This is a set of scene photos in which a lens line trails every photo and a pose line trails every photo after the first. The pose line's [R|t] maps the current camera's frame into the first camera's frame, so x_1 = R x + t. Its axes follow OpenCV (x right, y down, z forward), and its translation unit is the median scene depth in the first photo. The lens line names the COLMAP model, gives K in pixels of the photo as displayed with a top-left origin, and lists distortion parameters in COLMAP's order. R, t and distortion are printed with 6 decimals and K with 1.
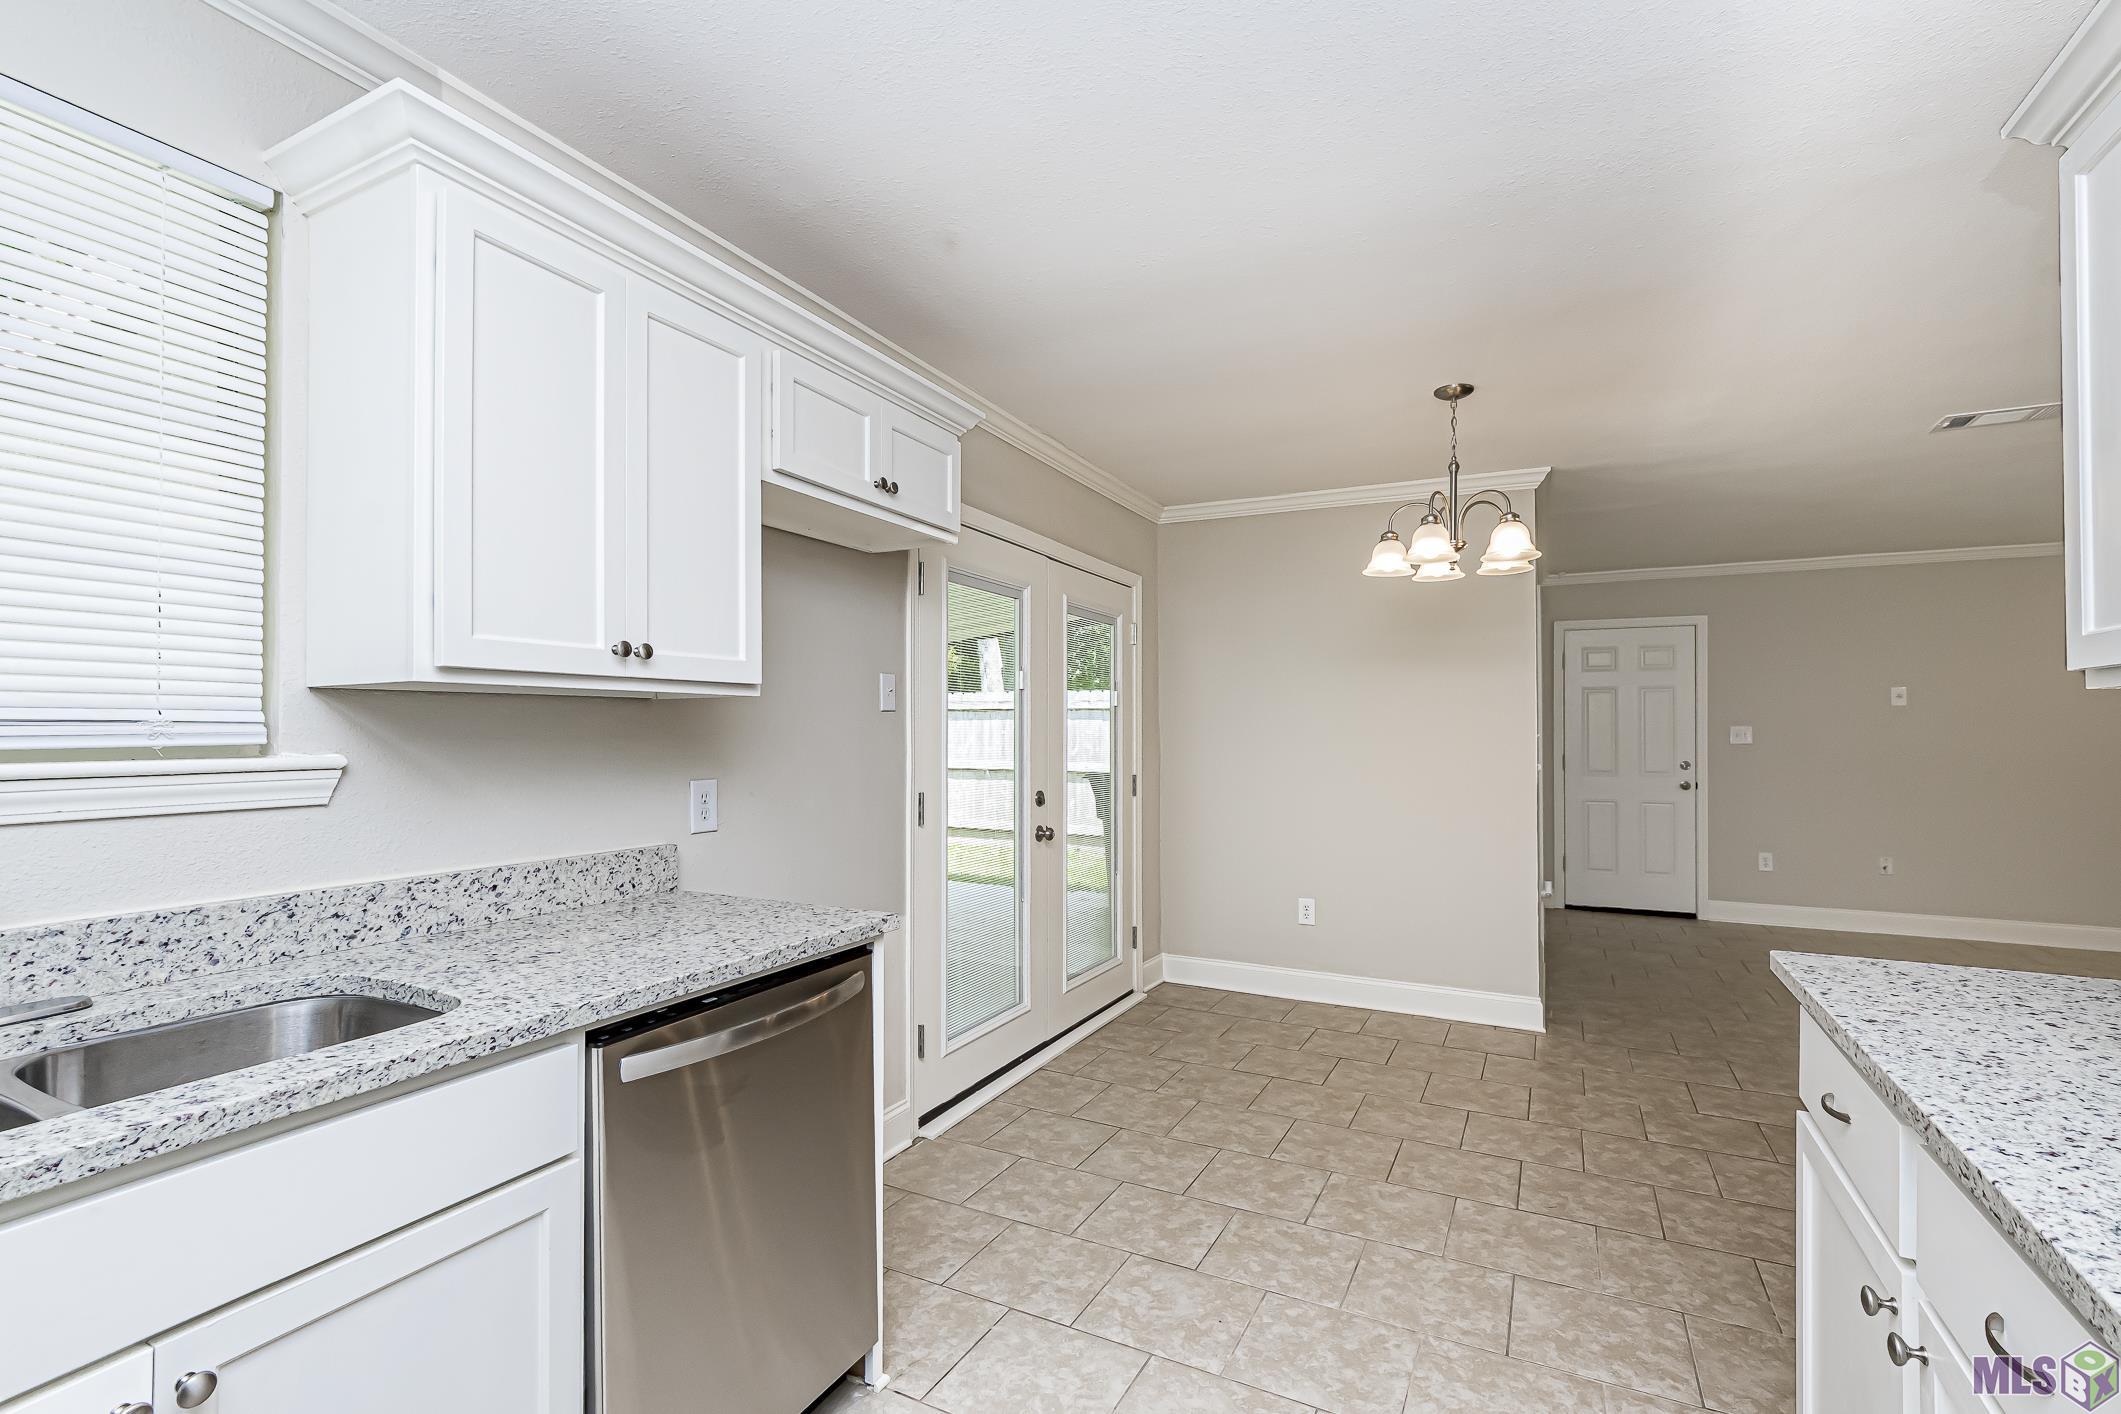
lens RADIAL K [[943.7, 0, 1060.5], [0, 943.7, 707.0], [0, 0, 1]] dist [-0.002834, -0.000060]
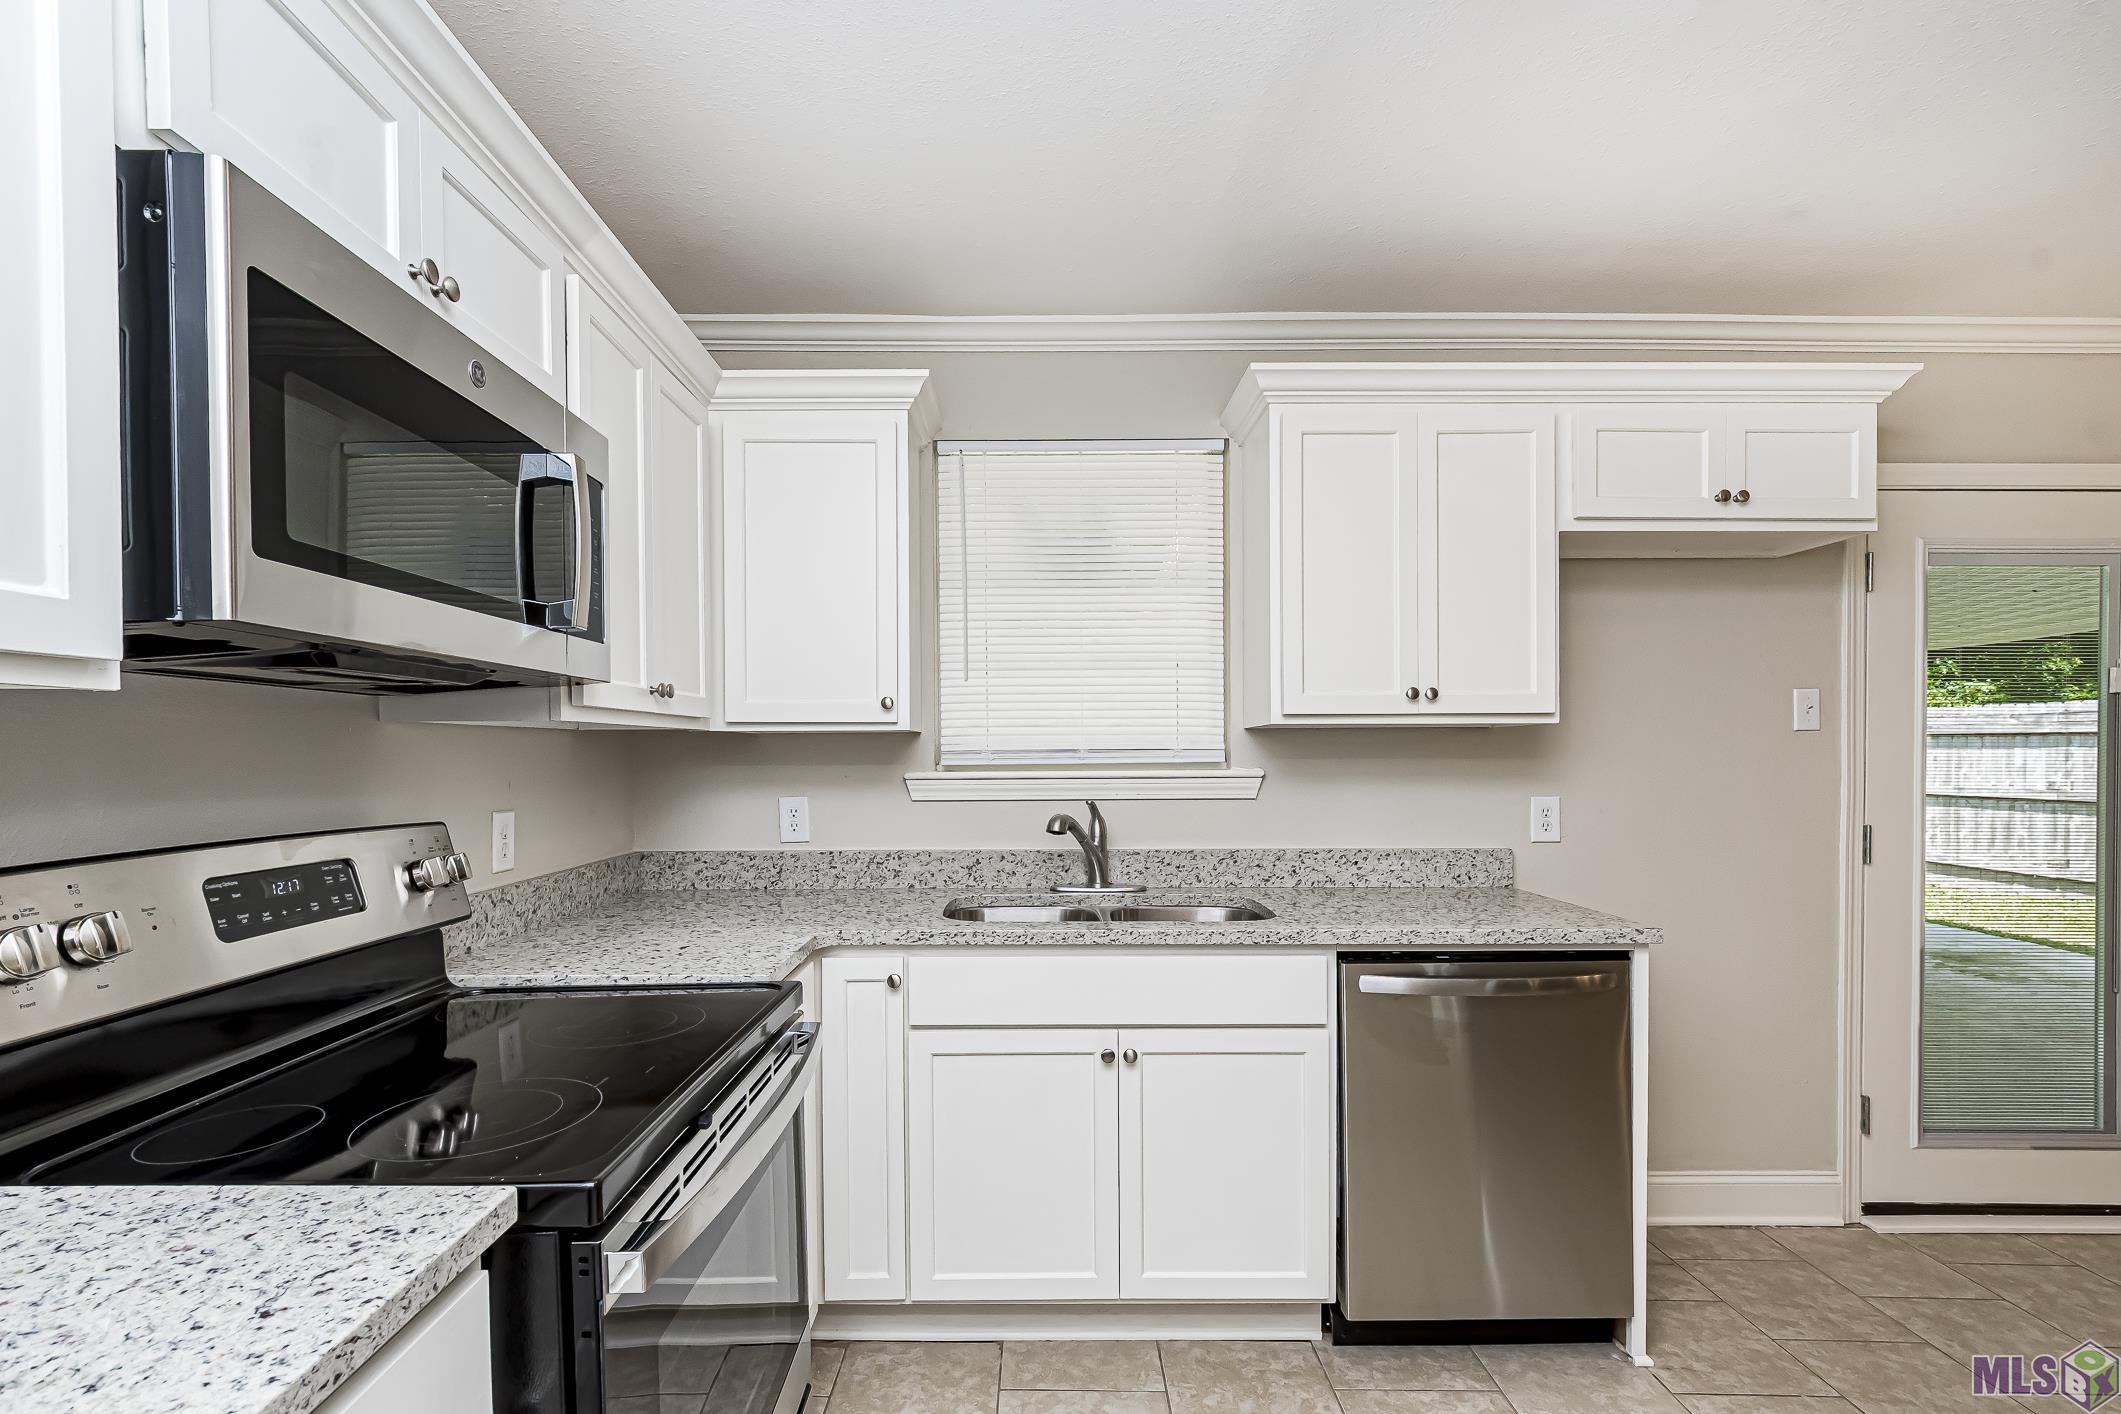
lens RADIAL K [[977.5, 0, 1051.6], [0, 977.5, 740.1], [0, 0, 1]] dist [0.001178, 0.000362]
pose [[0.464380, -0.014340, -0.885520, 0.511391], [0.025125, 0.999680, -0.003013, -0.003162], [0.885280, -0.020850, 0.464592, -0.102314]]
